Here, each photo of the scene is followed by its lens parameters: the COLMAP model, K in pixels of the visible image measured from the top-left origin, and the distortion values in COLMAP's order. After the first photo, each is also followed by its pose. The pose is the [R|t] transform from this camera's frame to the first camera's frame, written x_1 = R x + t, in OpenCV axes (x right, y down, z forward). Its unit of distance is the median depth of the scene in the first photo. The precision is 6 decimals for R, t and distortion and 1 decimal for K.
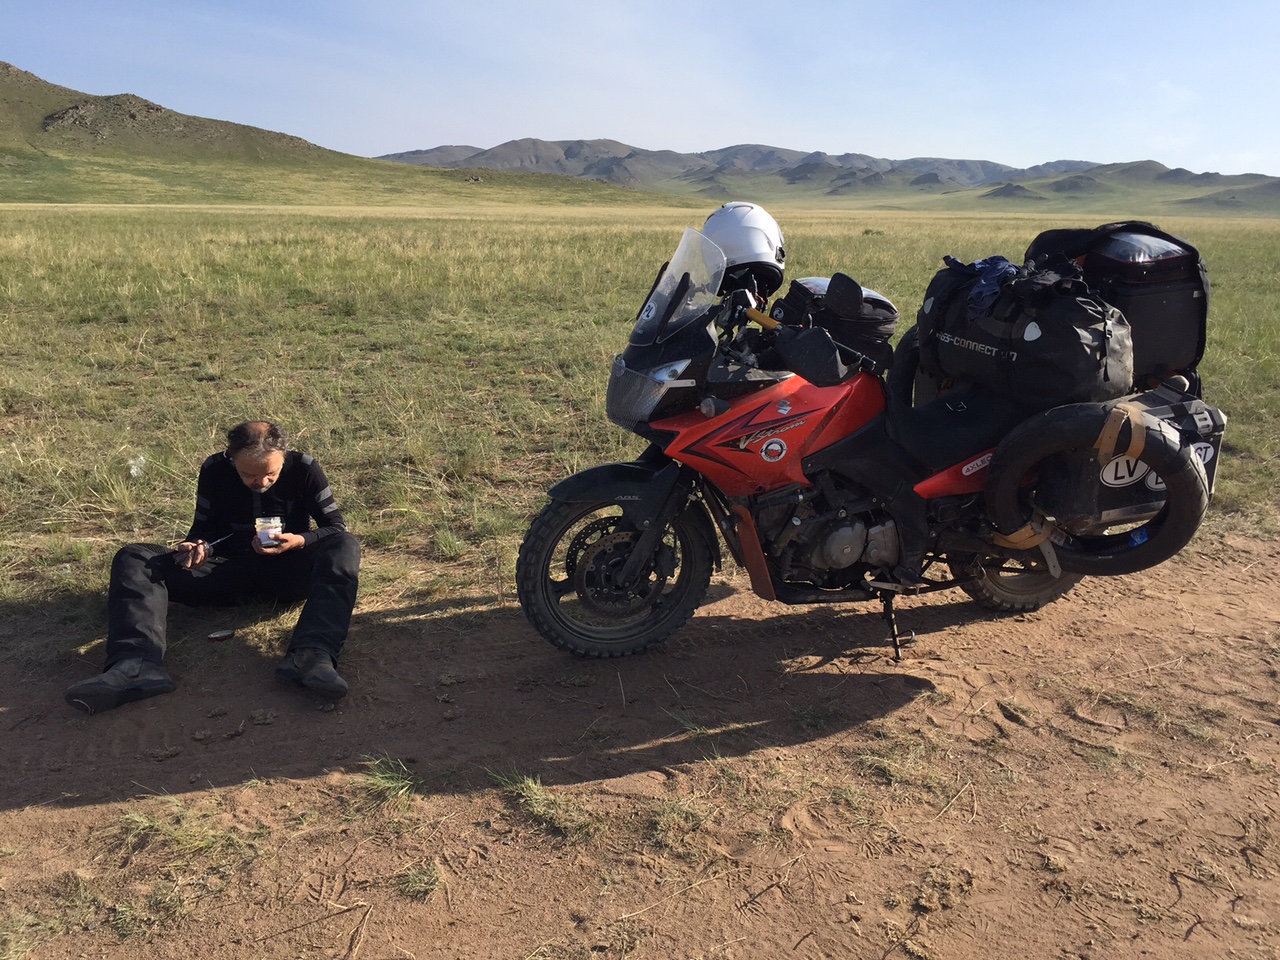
lens RADIAL K [[1078.3, 0, 645.0], [0, 1078.3, 471.8], [0, 0, 1]] dist [0.090695, -0.135290]
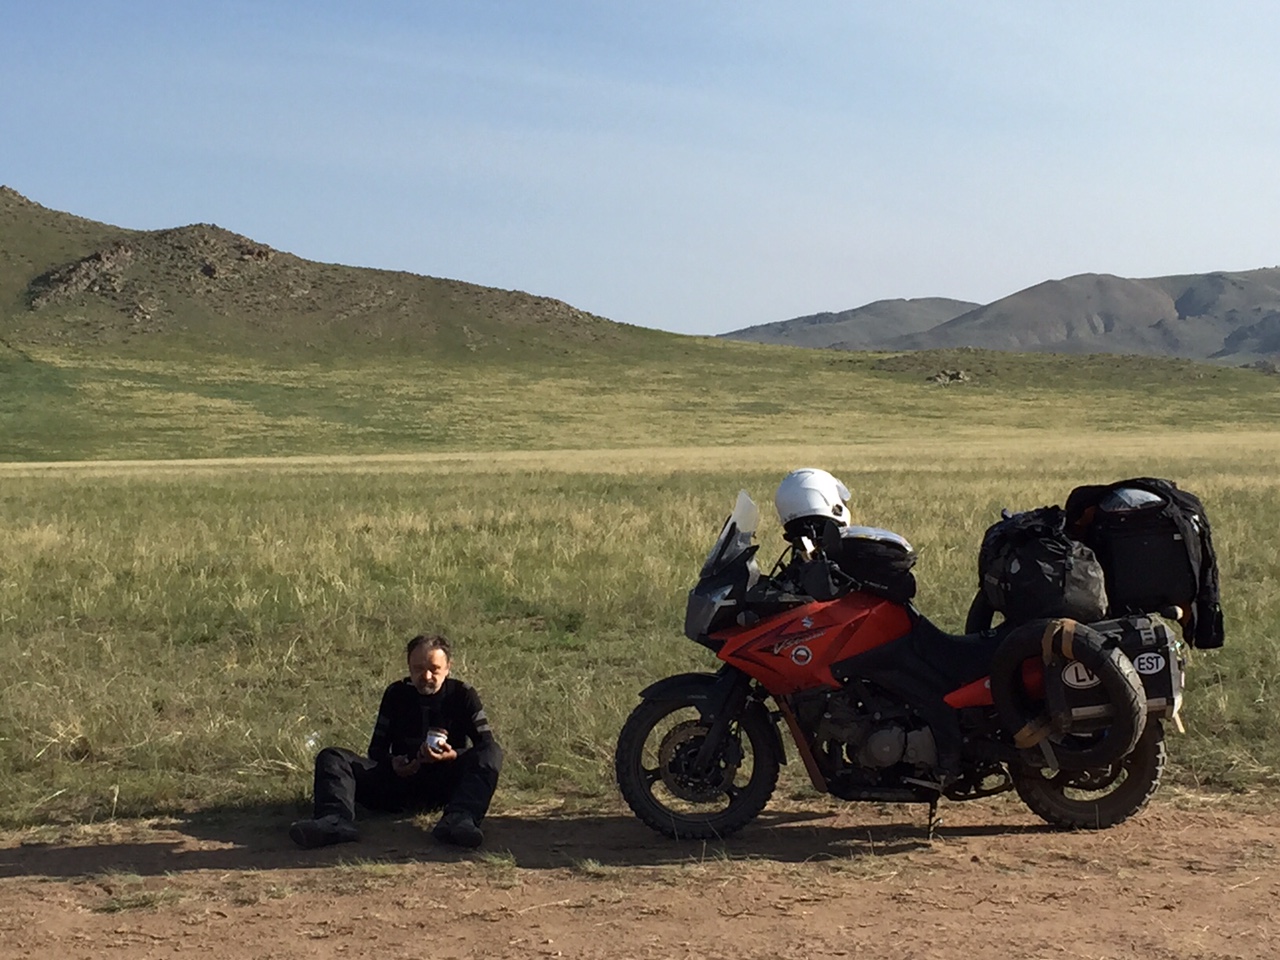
lens RADIAL K [[2932.7, 0, 640.0], [0, 2932.7, 480.0], [0, 0, 1]] dist [0.097146, 0.064183]
pose [[0.963342, -0.022327, -0.267347, 0.047079], [-0.037532, 0.975514, -0.216711, 0.029214], [0.265640, 0.218801, 0.938915, -0.128978]]
